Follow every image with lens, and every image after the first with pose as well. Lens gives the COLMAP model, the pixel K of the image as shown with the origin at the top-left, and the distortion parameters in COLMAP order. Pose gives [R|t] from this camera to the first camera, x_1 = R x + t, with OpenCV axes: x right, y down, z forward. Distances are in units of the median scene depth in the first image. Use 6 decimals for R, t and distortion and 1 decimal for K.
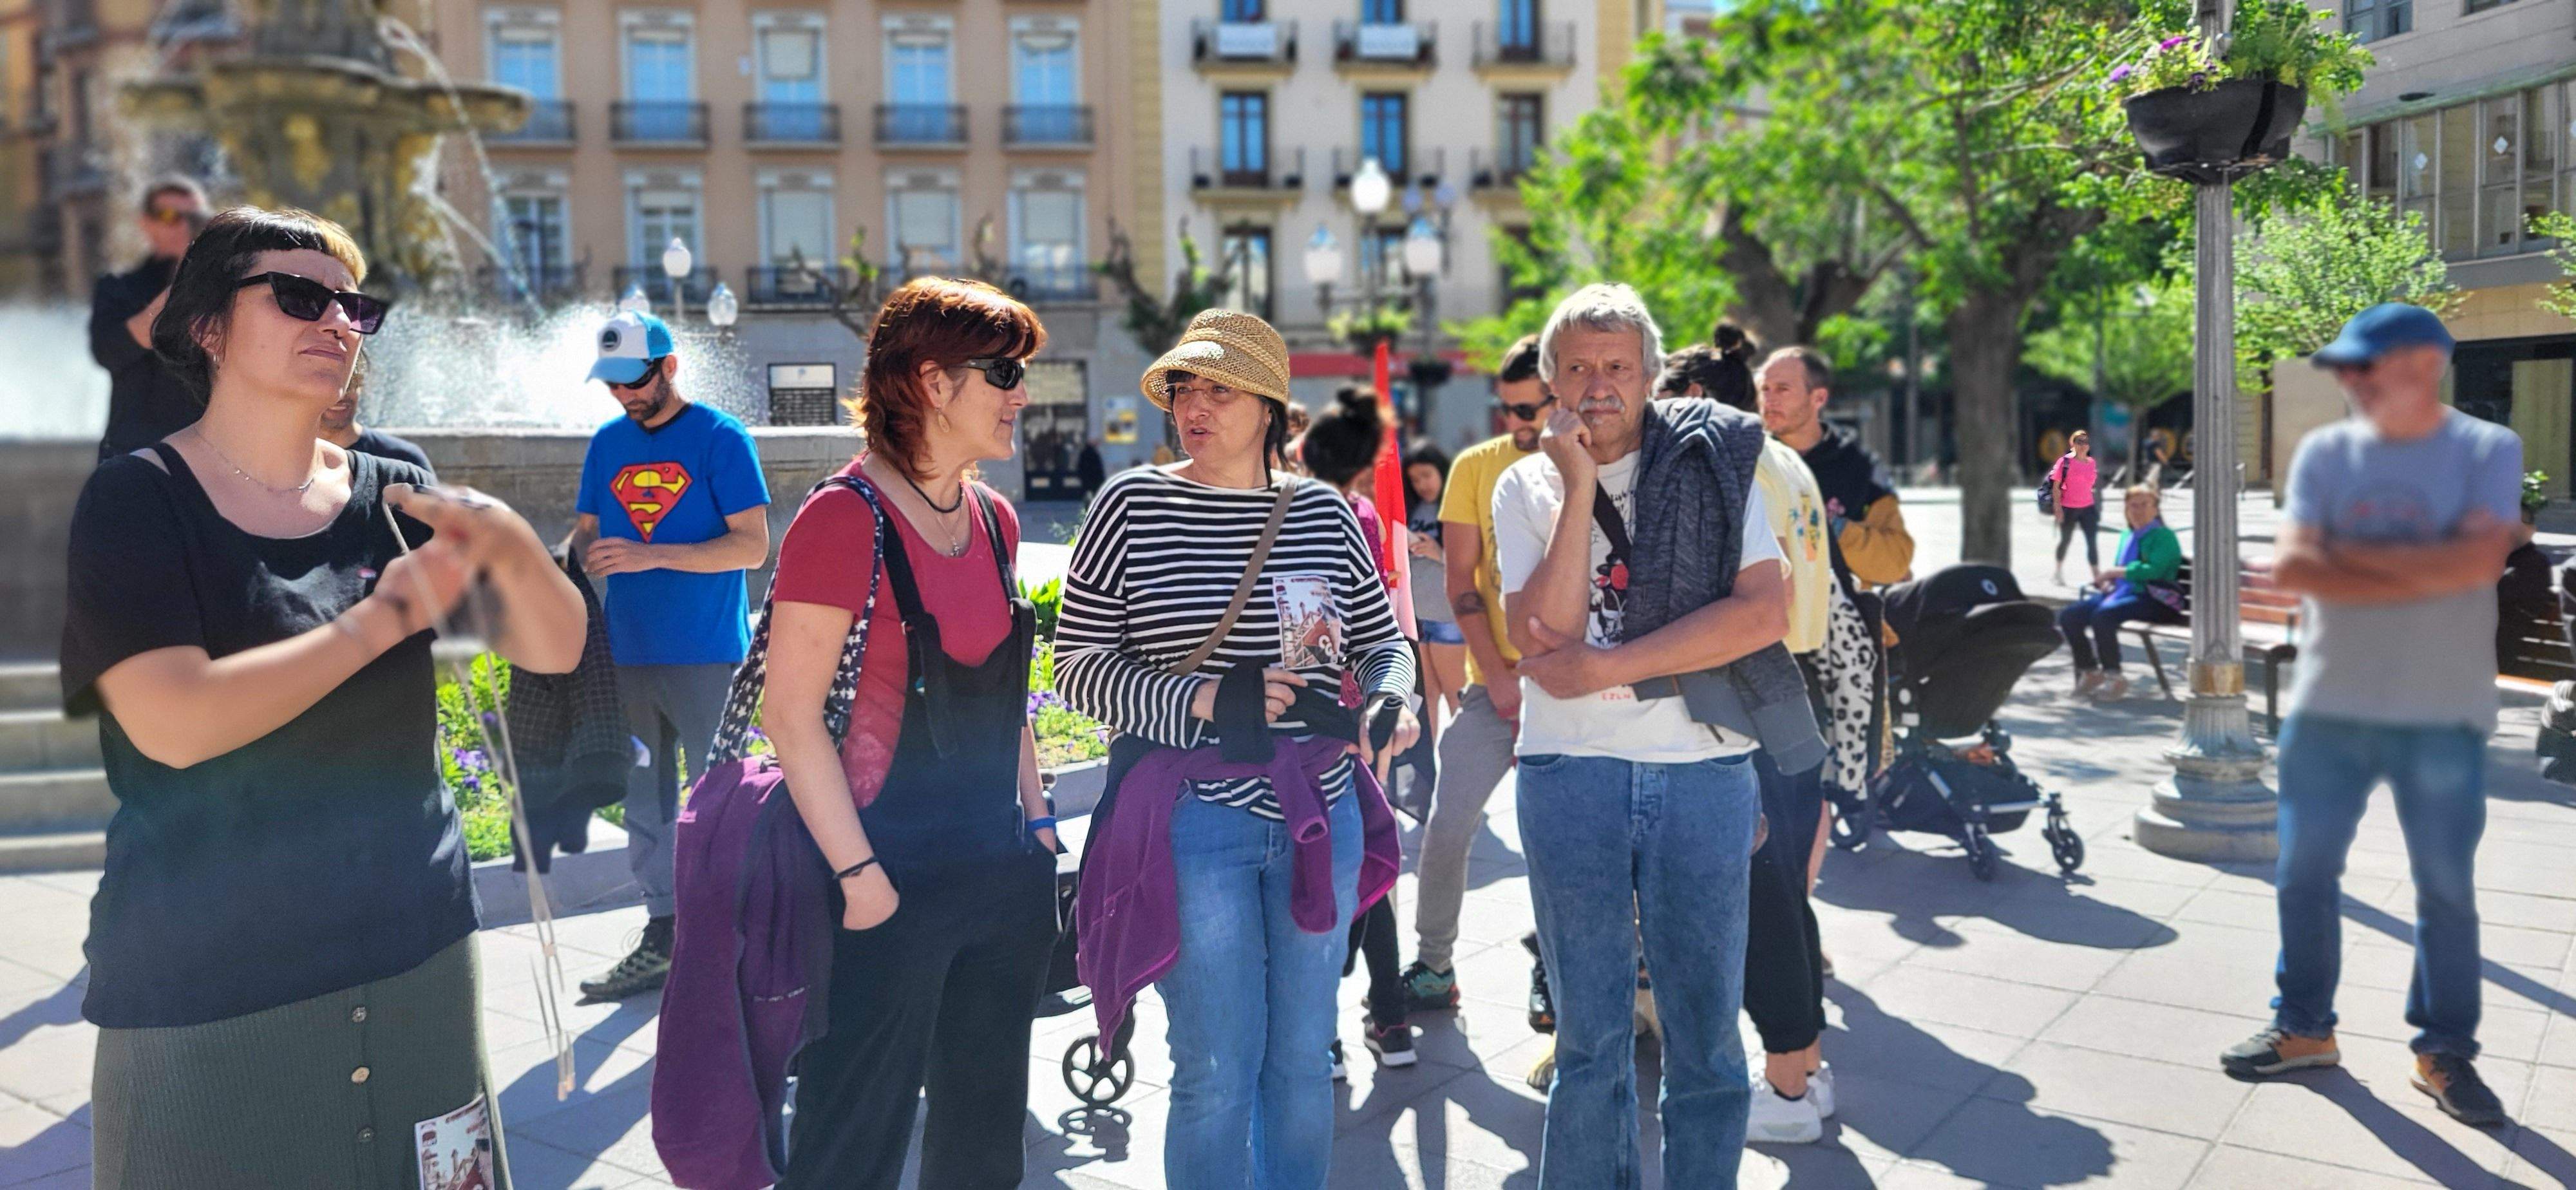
lens RADIAL K [[1990.9, 0, 1313.8], [0, 1990.9, 545.0], [0, 0, 1]] dist [0.022476, -0.002875]
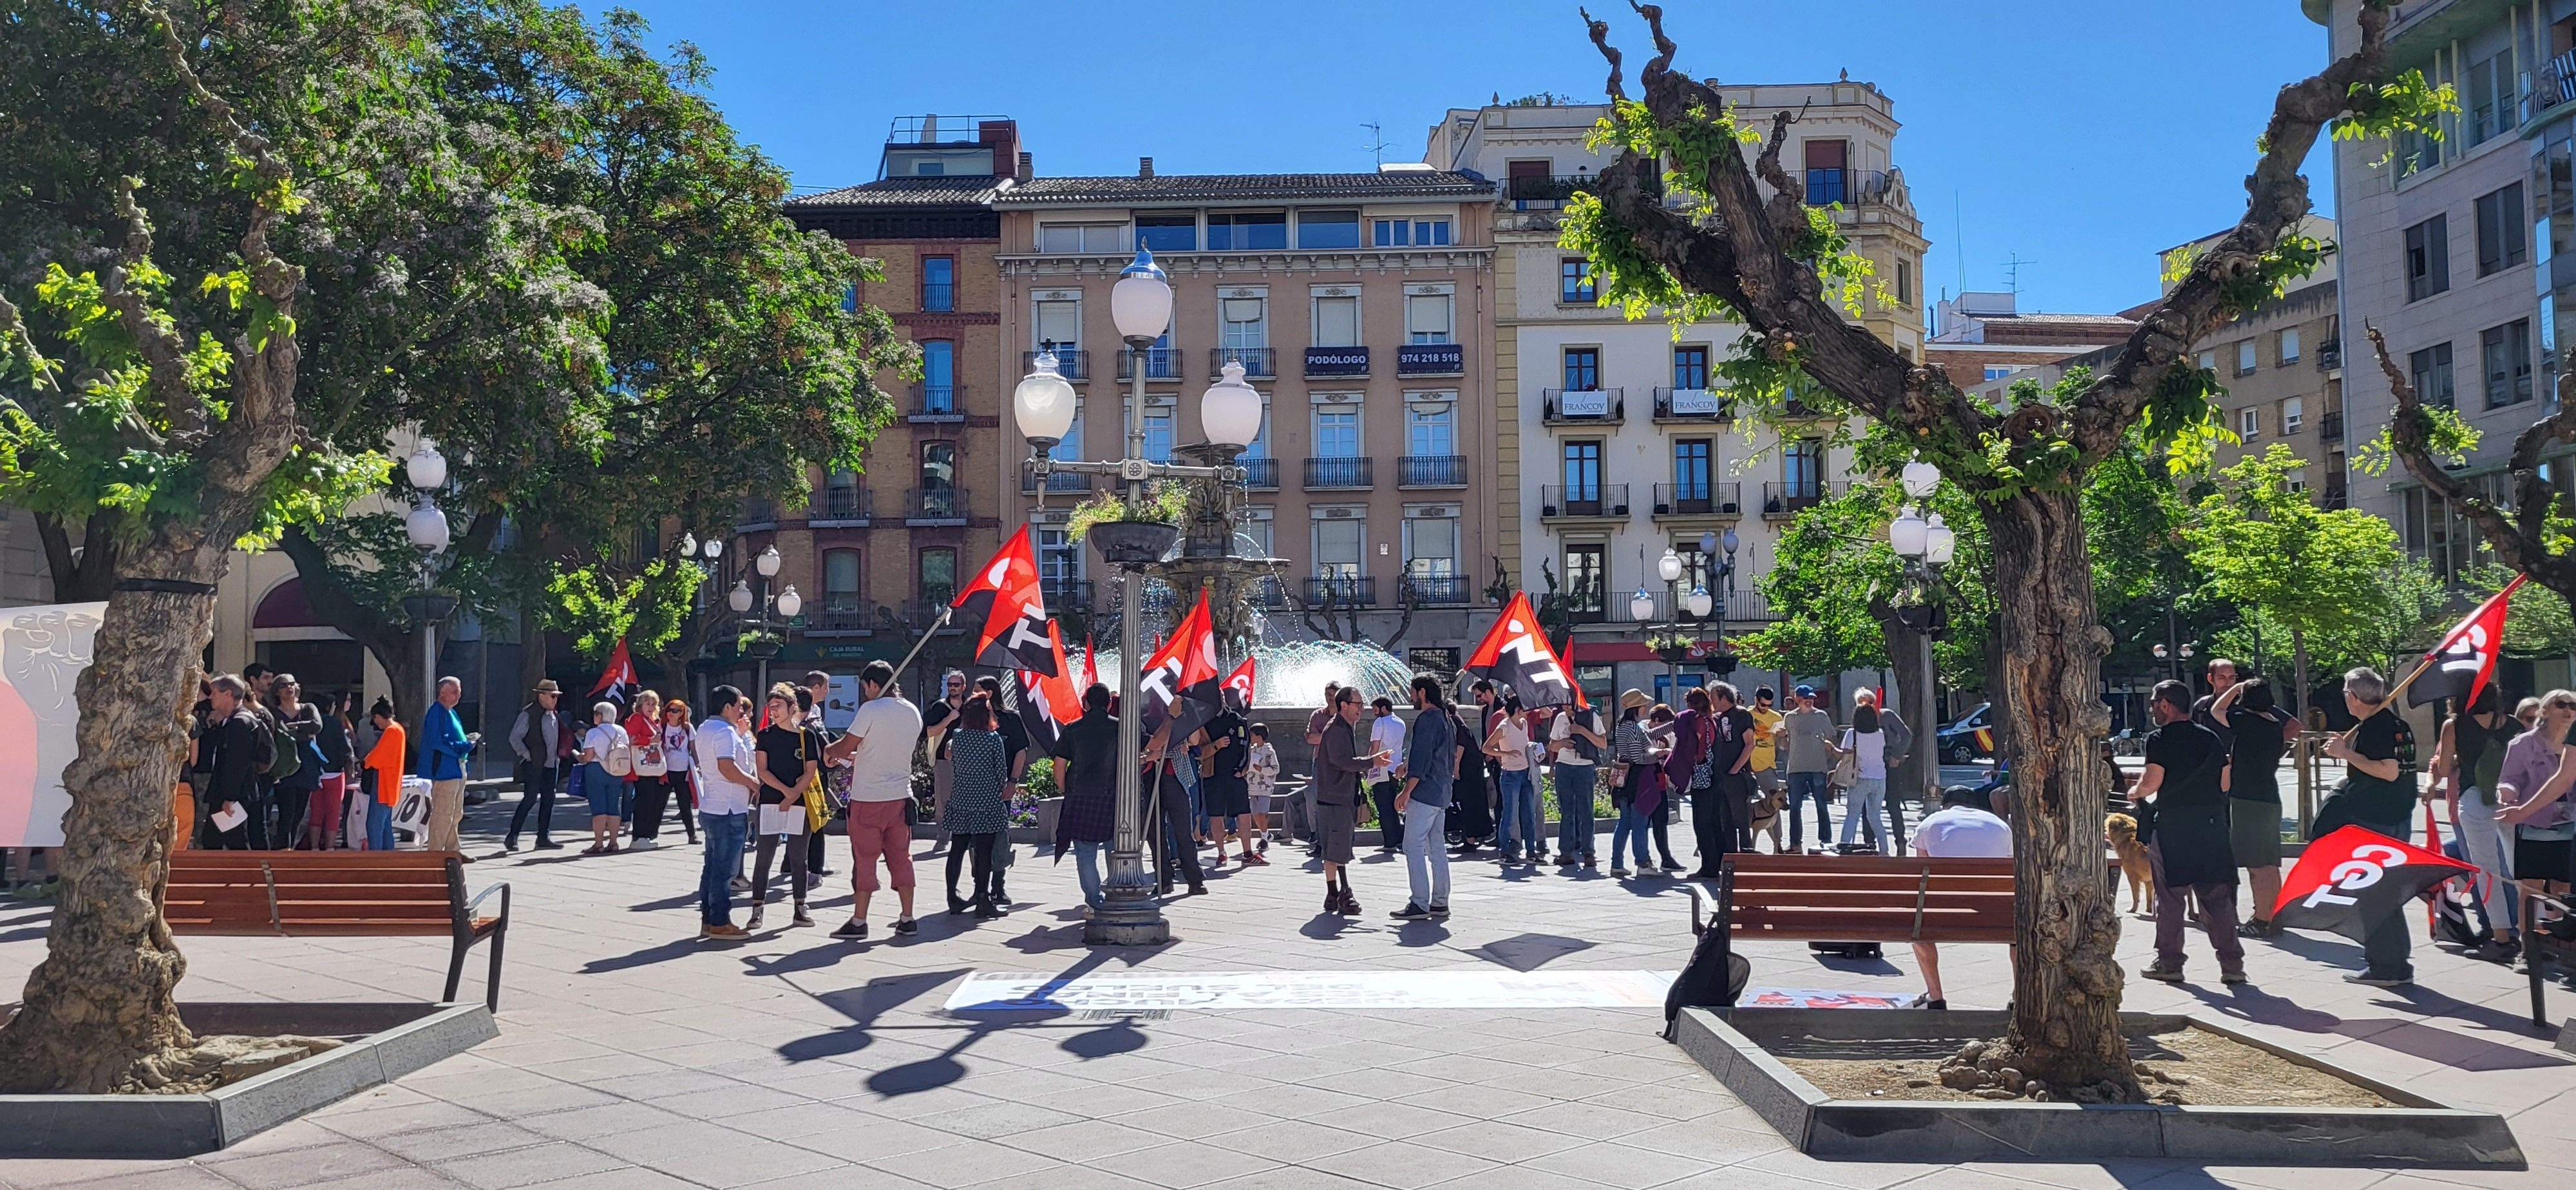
lens RADIAL K [[2028.3, 0, 1288.0], [0, 2028.3, 595.0], [0, 0, 1]] dist [0.030081, 0.001585]
pose [[0.985343, -0.003390, -0.170550, 0.001677], [-0.015115, 0.994135, -0.107087, 0.023734], [0.169913, 0.108096, 0.979513, -0.468296]]
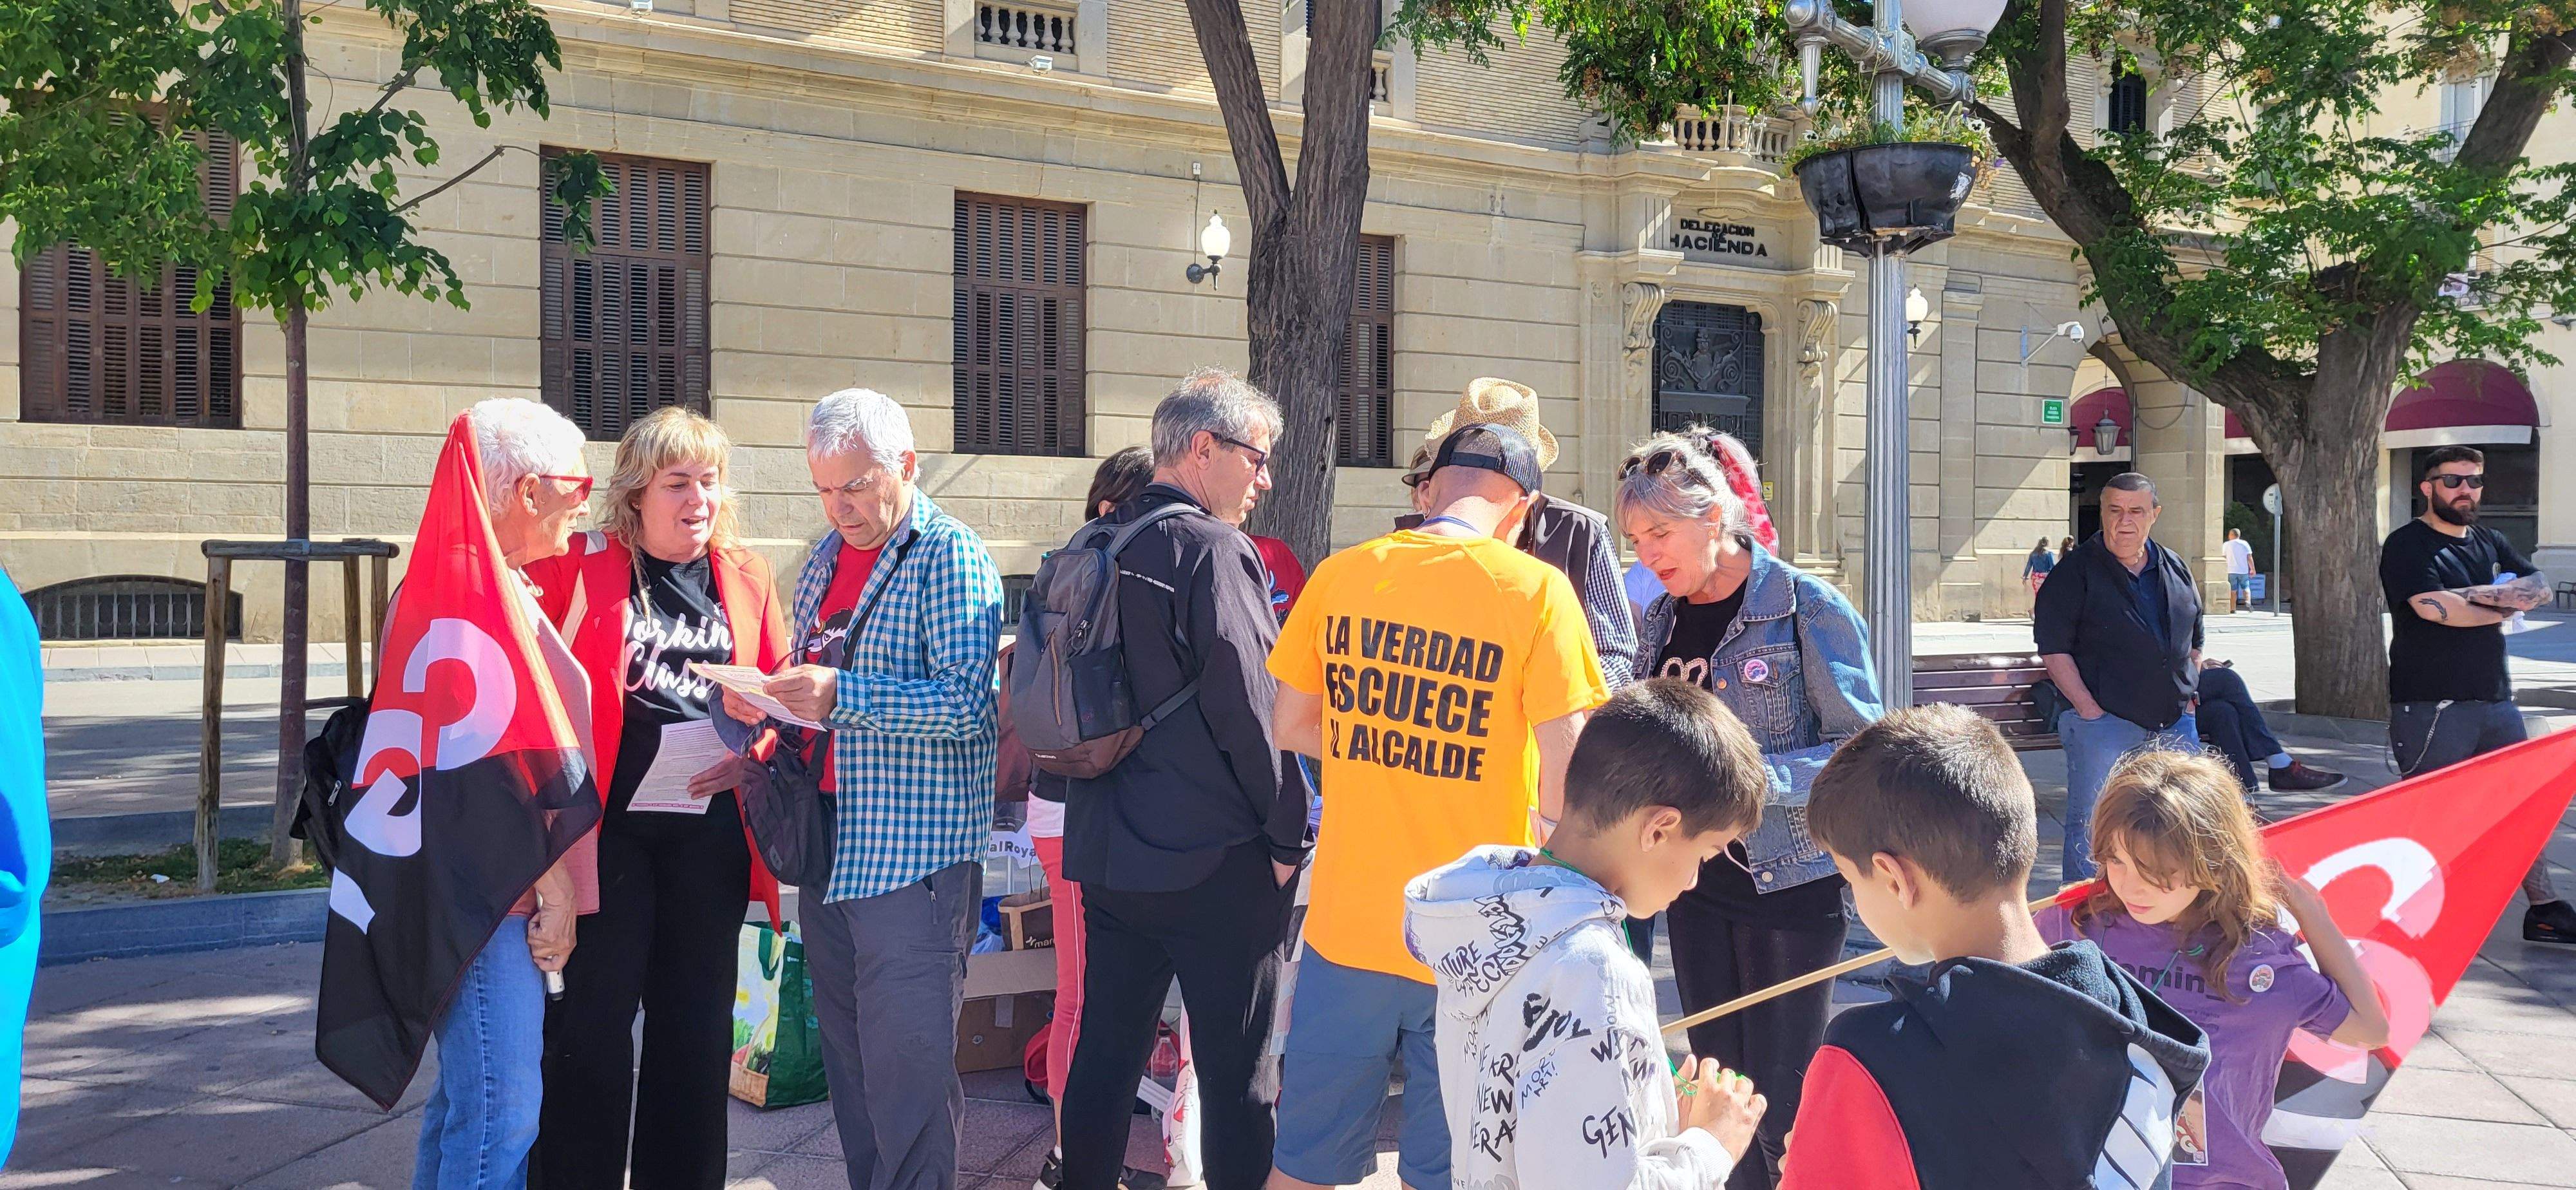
lens RADIAL K [[1951.1, 0, 1255.5], [0, 1951.1, 572.3], [0, 0, 1]] dist [0.024113, -0.004086]
pose [[0.344682, 0.033211, -0.938132, -0.222513], [-0.063338, 0.997919, 0.012057, -0.000059], [0.936580, 0.055263, 0.346068, 0.000087]]
